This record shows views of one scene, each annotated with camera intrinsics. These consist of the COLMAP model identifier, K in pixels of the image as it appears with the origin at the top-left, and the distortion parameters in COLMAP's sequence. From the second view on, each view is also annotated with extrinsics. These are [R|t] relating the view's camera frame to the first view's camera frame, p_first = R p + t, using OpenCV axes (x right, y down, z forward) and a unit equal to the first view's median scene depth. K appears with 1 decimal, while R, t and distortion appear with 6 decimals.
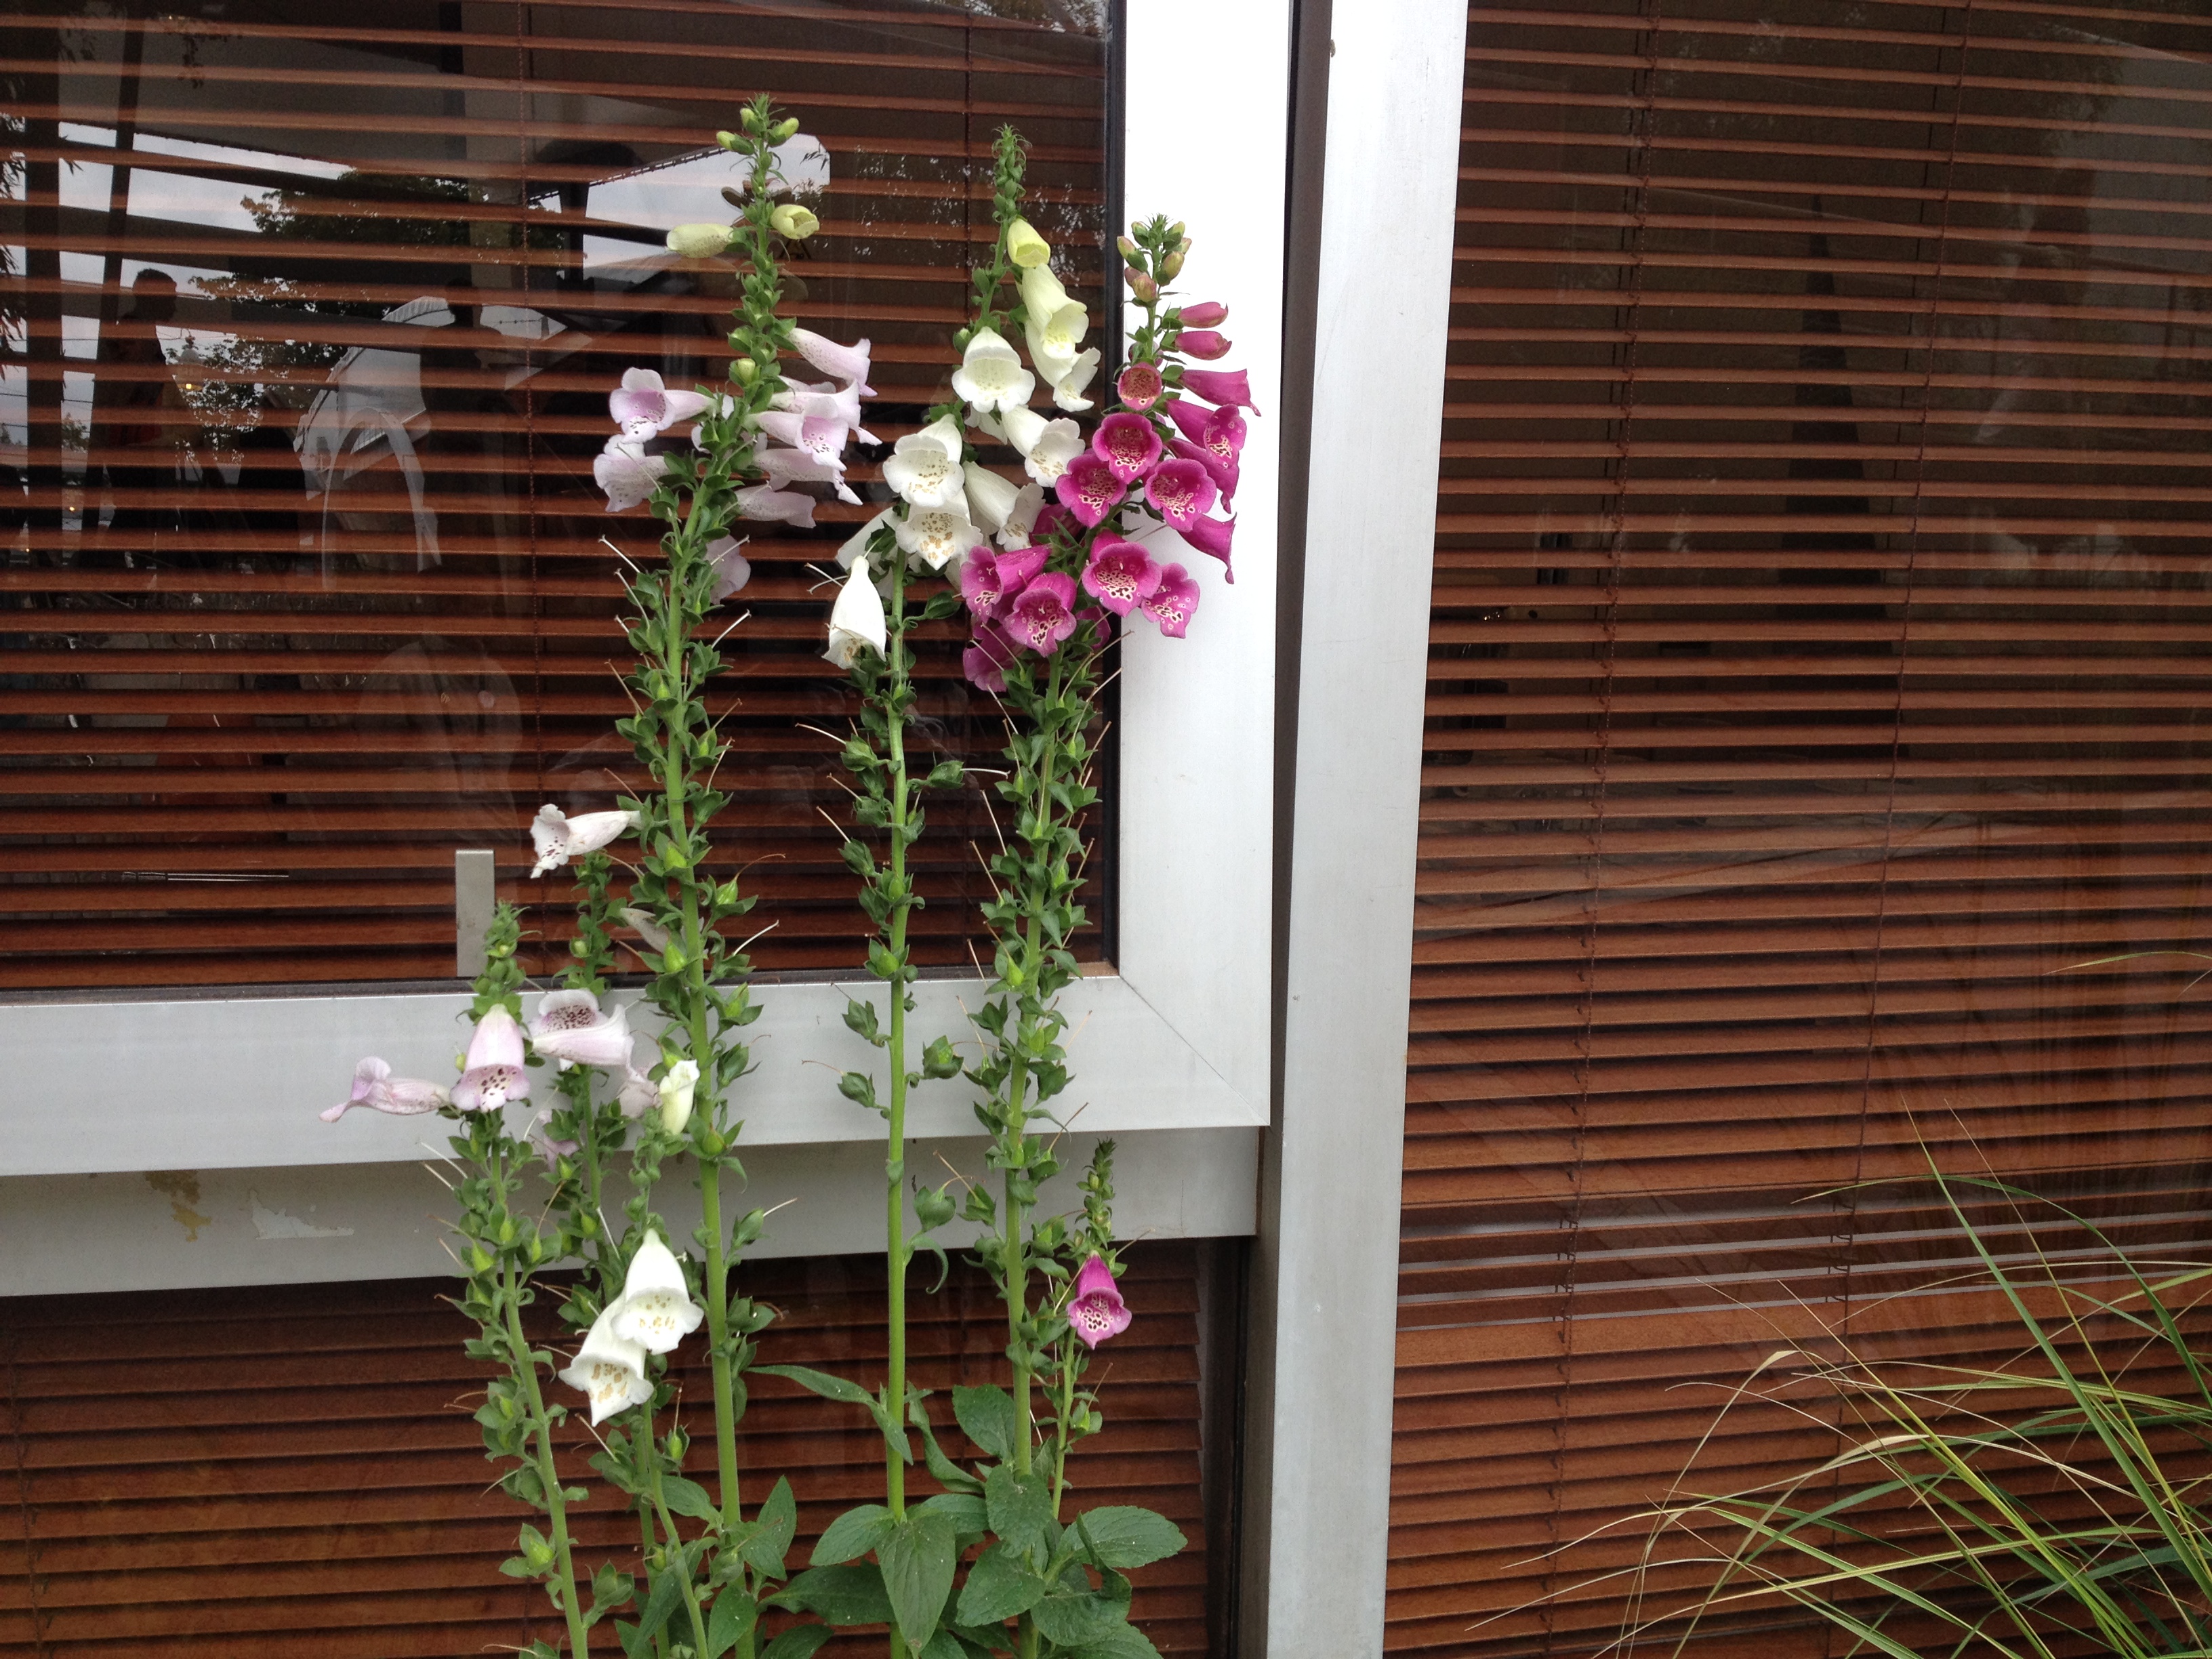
lens RADIAL K [[2091.0, 0, 1057.4], [0, 2091.0, 831.4], [0, 0, 1]] dist [0.220971, -0.491523]
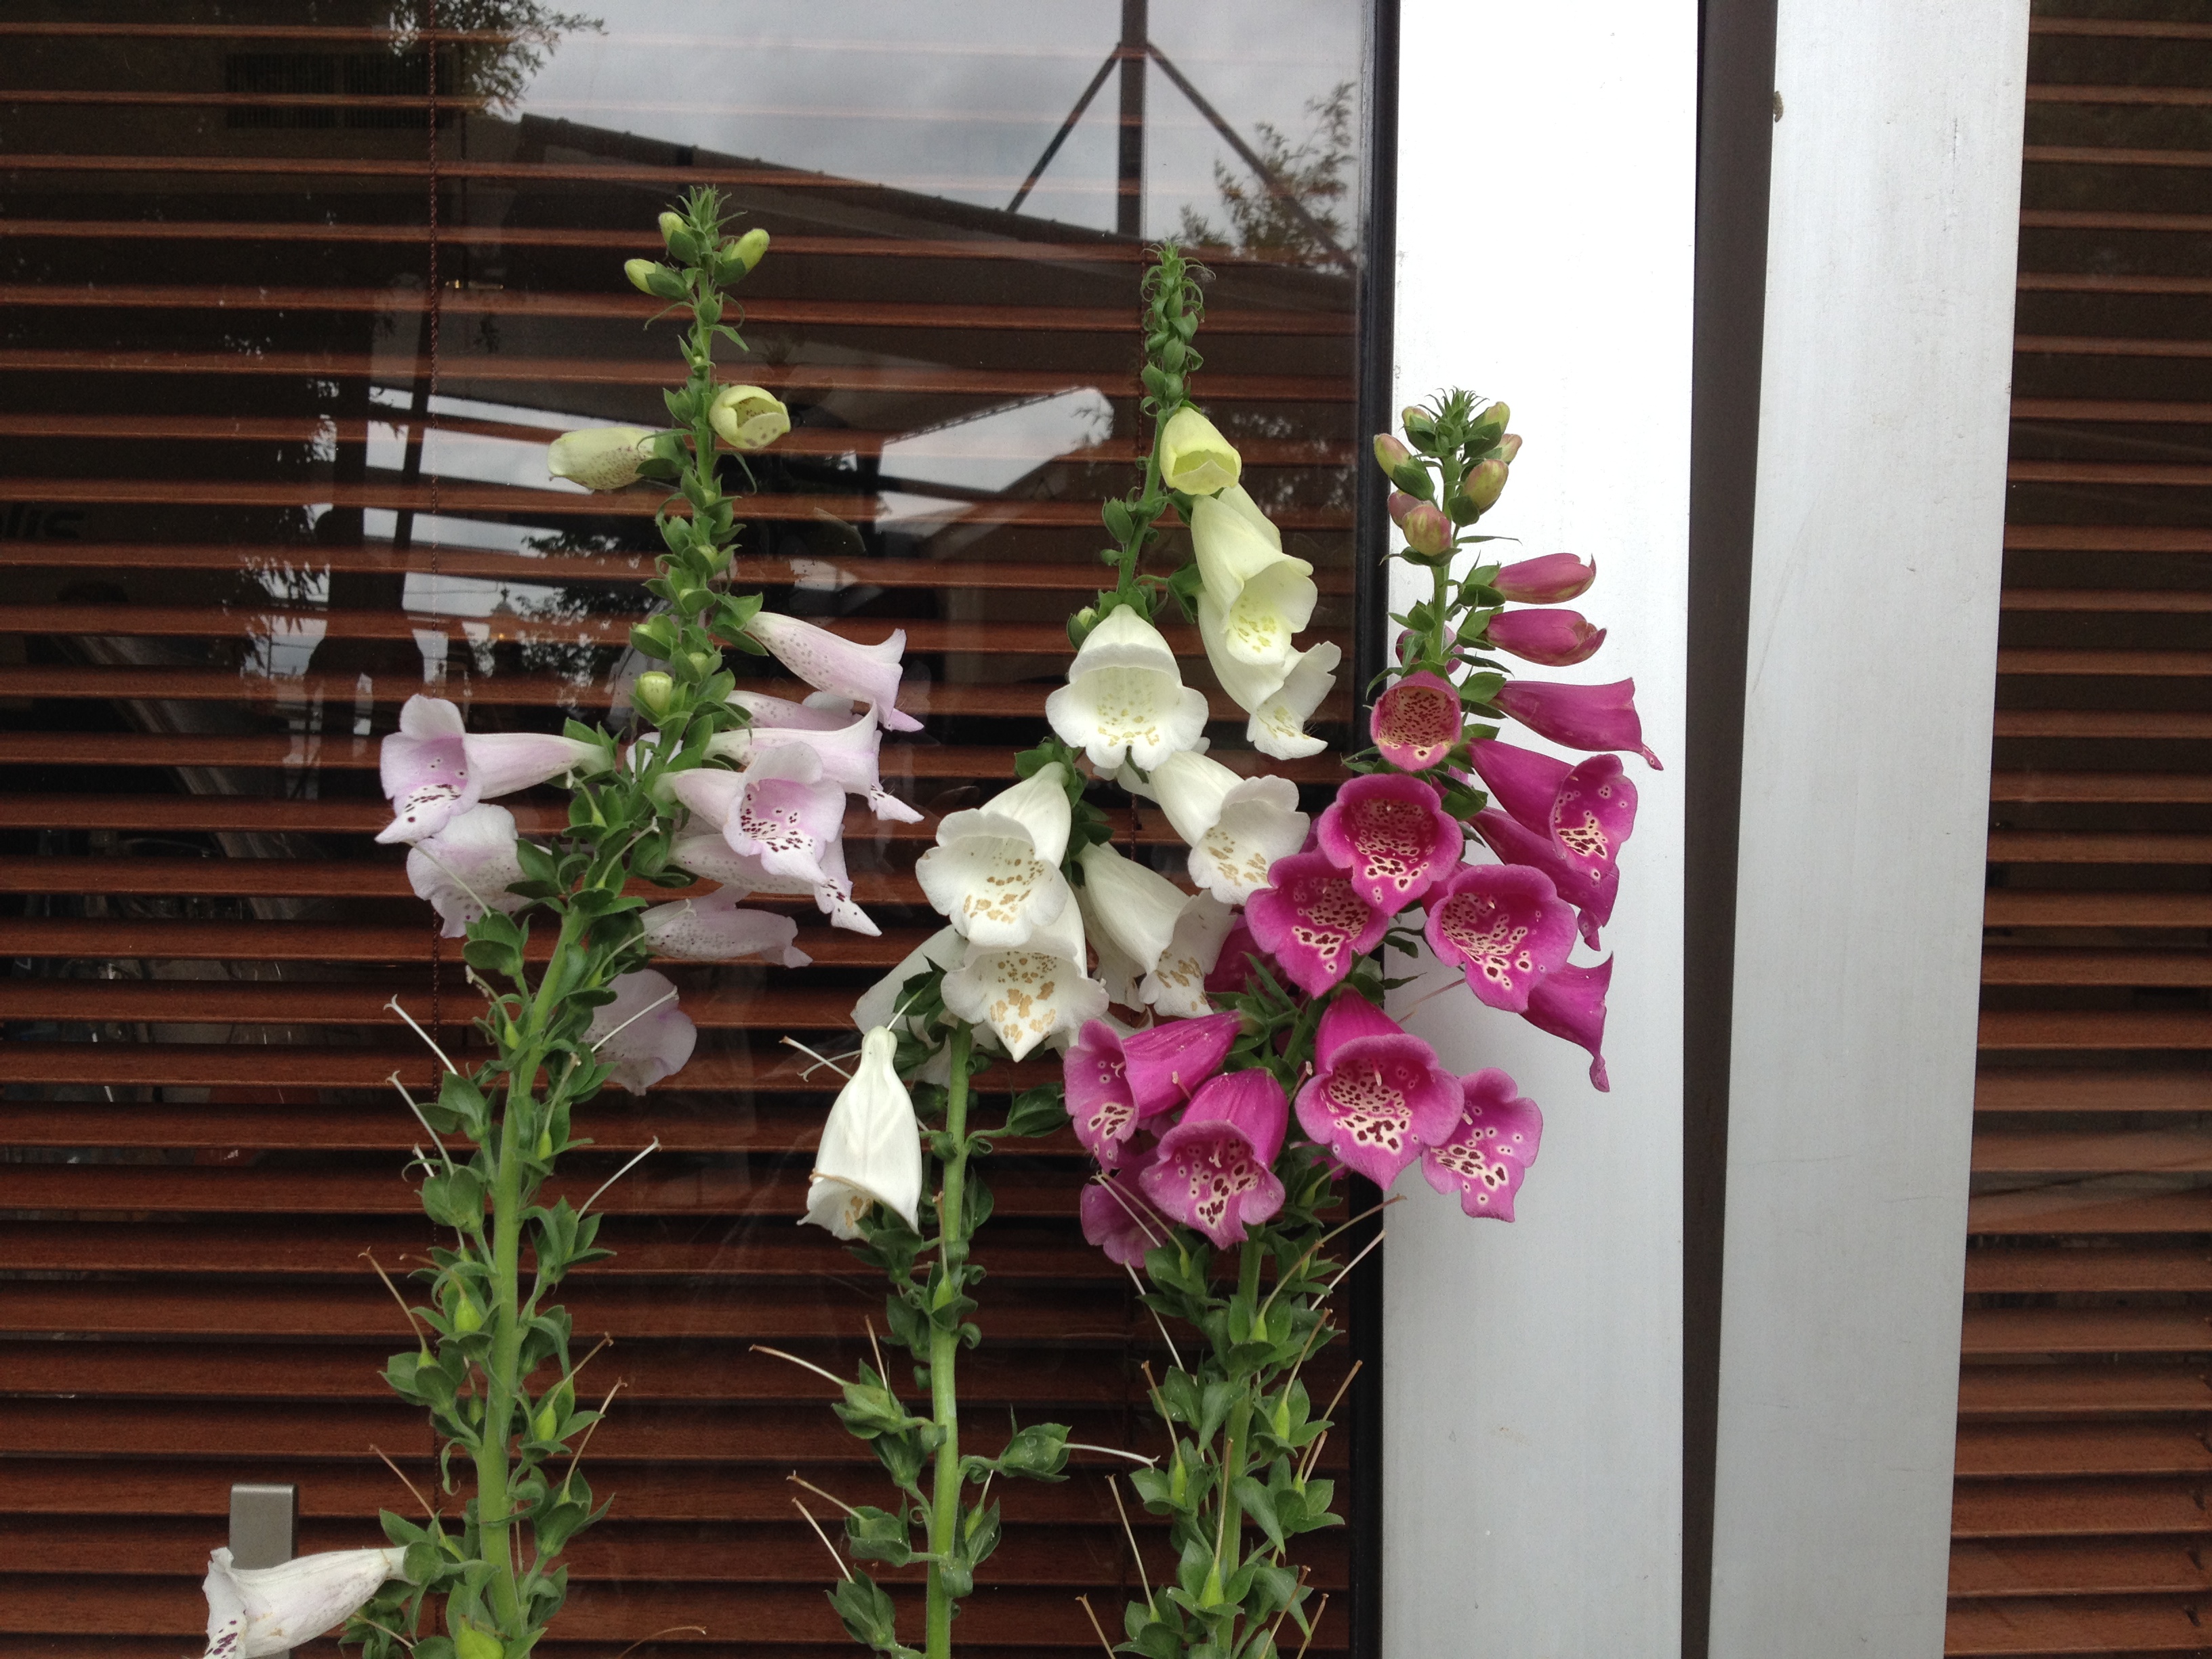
lens RADIAL K [[2091.0, 0, 1057.4], [0, 2091.0, 831.4], [0, 0, 1]] dist [0.220971, -0.491523]
pose [[0.990881, 0.006748, -0.134573, 0.021427], [-0.021581, 0.993800, -0.109071, -0.124722], [0.133002, 0.110980, 0.984883, 0.486470]]
